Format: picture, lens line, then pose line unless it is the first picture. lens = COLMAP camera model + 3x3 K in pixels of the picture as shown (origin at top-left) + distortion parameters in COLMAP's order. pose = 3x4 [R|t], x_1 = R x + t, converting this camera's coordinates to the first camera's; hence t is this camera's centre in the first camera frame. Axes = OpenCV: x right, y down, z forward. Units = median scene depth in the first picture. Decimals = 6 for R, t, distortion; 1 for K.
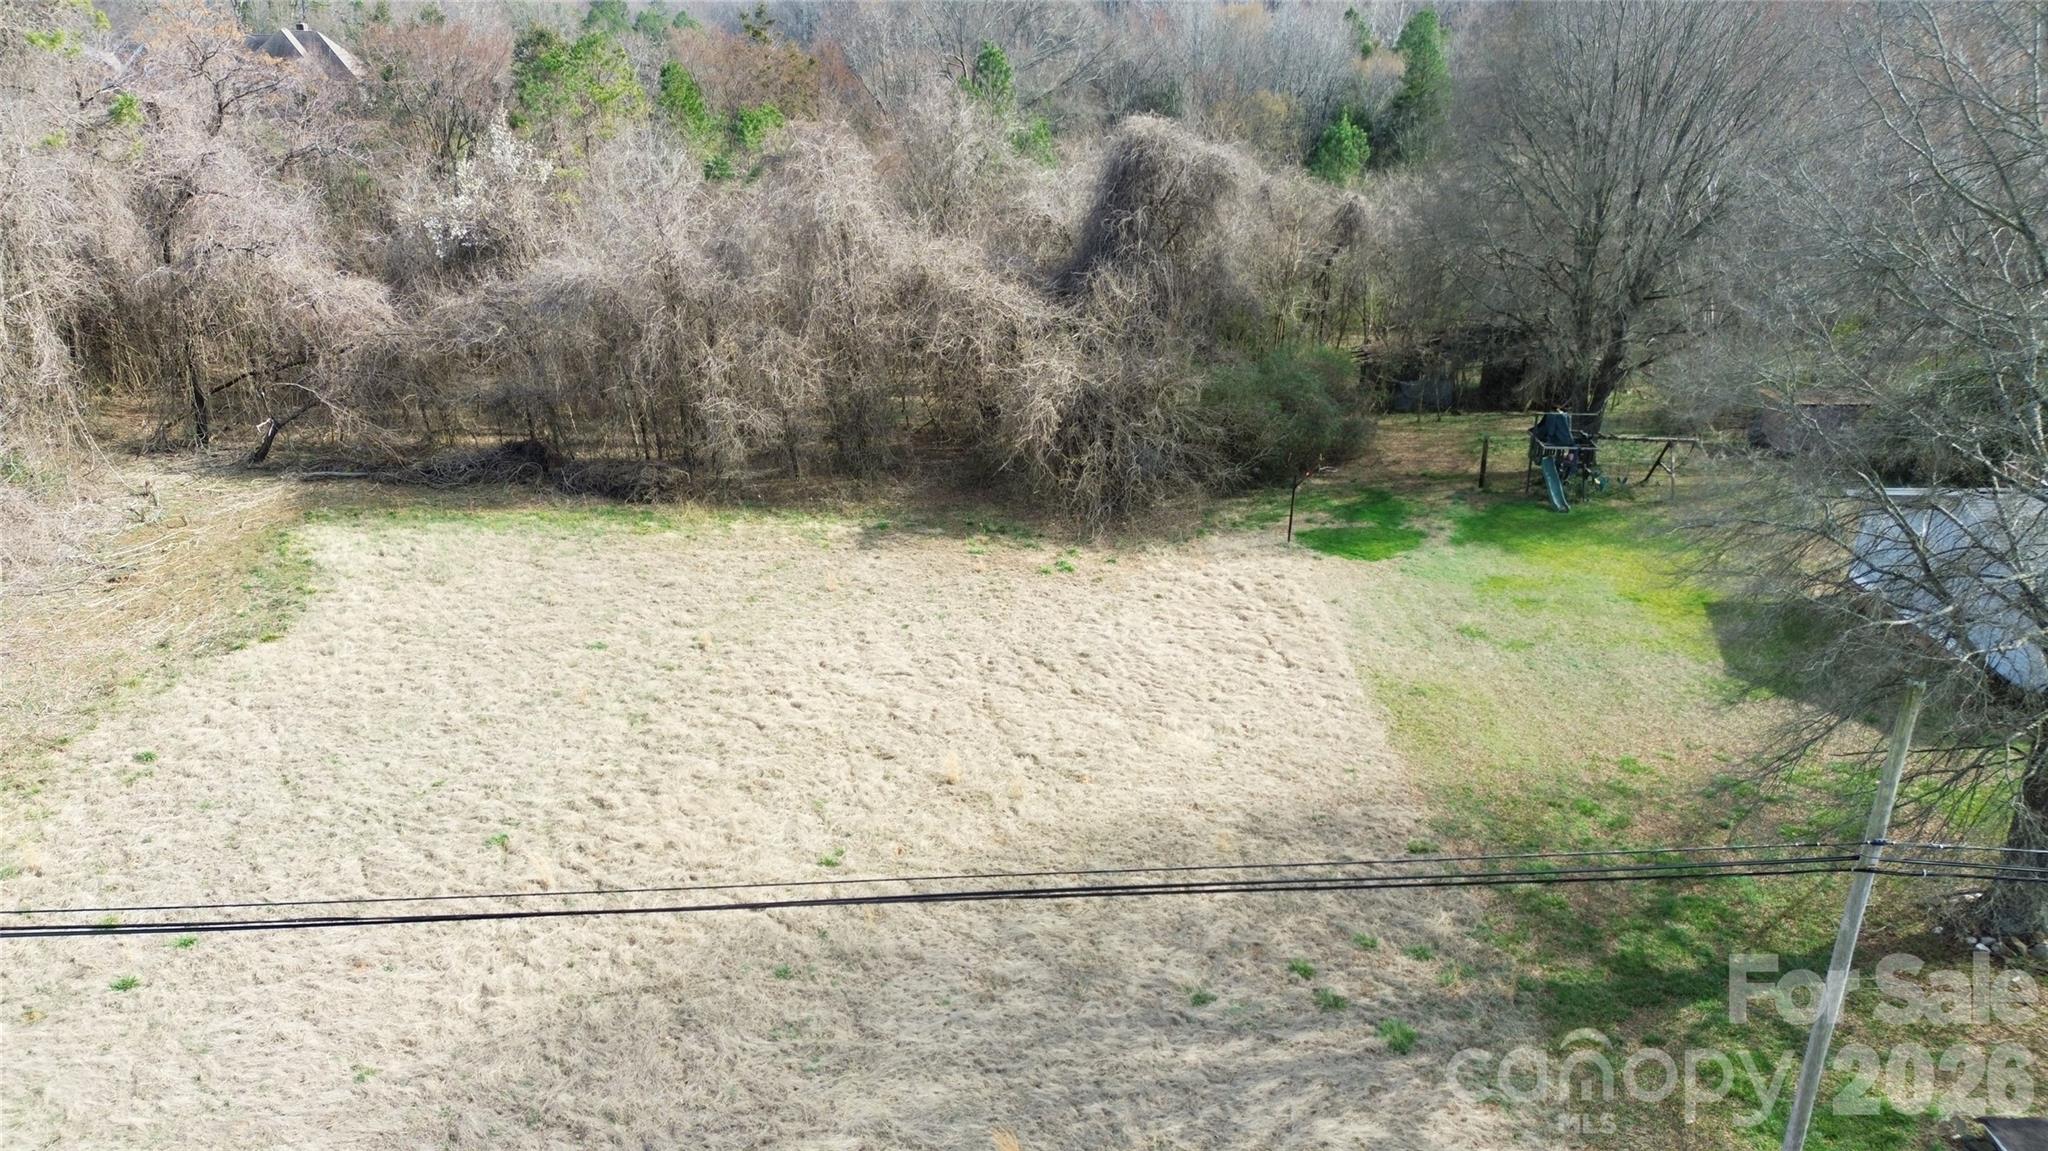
lens RADIAL K [[1434.8, 0, 1030.1], [0, 1434.8, 580.2], [0, 0, 1]] dist [0.069932, -0.059251]
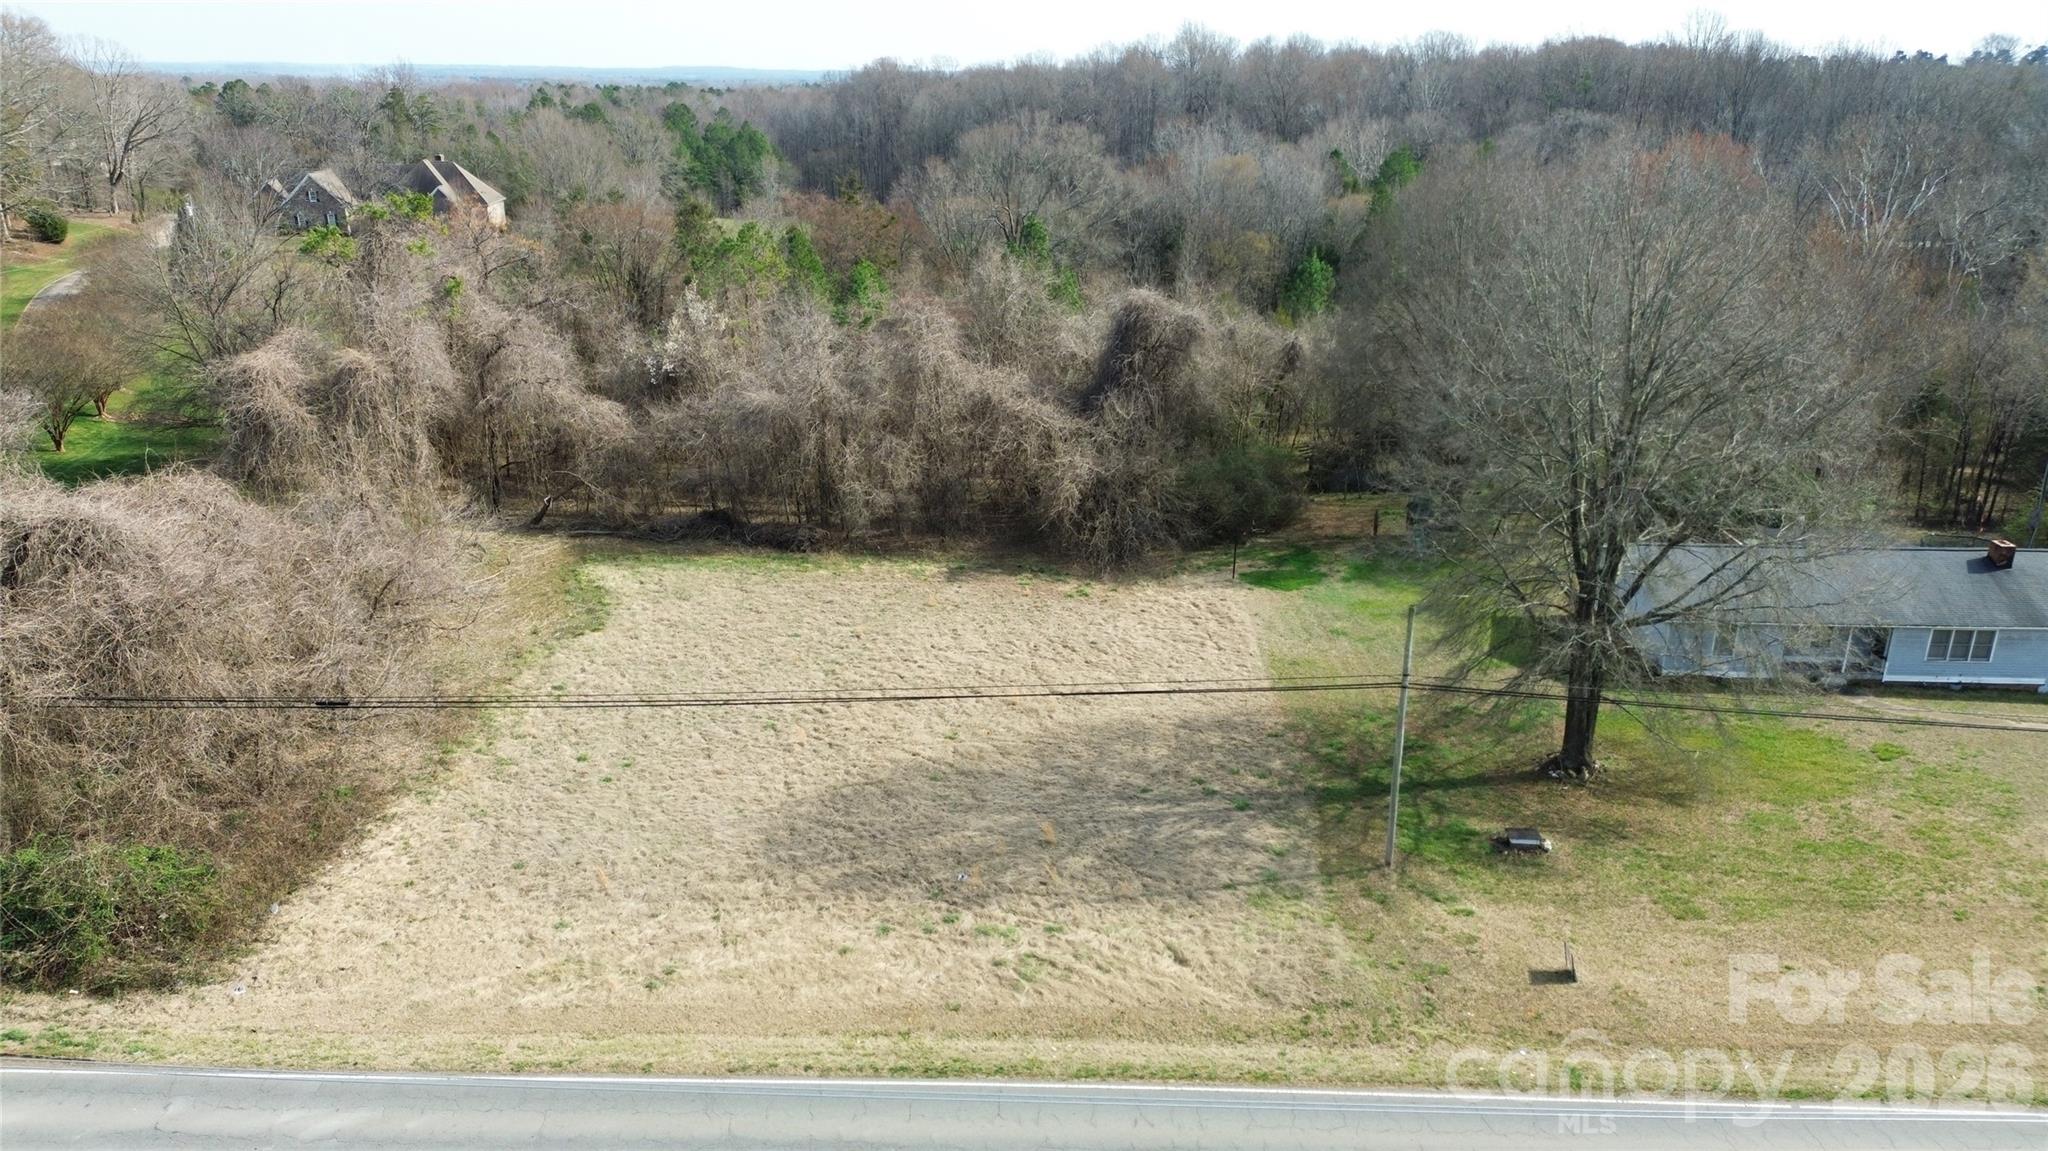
lens RADIAL K [[1434.8, 0, 1020.8], [0, 1434.8, 572.4], [0, 0, 1]] dist [0.069932, -0.059251]
pose [[0.999604, 0.005082, -0.027694, 0.000190], [-0.006605, 0.998456, -0.055160, 0.049276], [0.027370, 0.055321, 0.998093, -0.486793]]
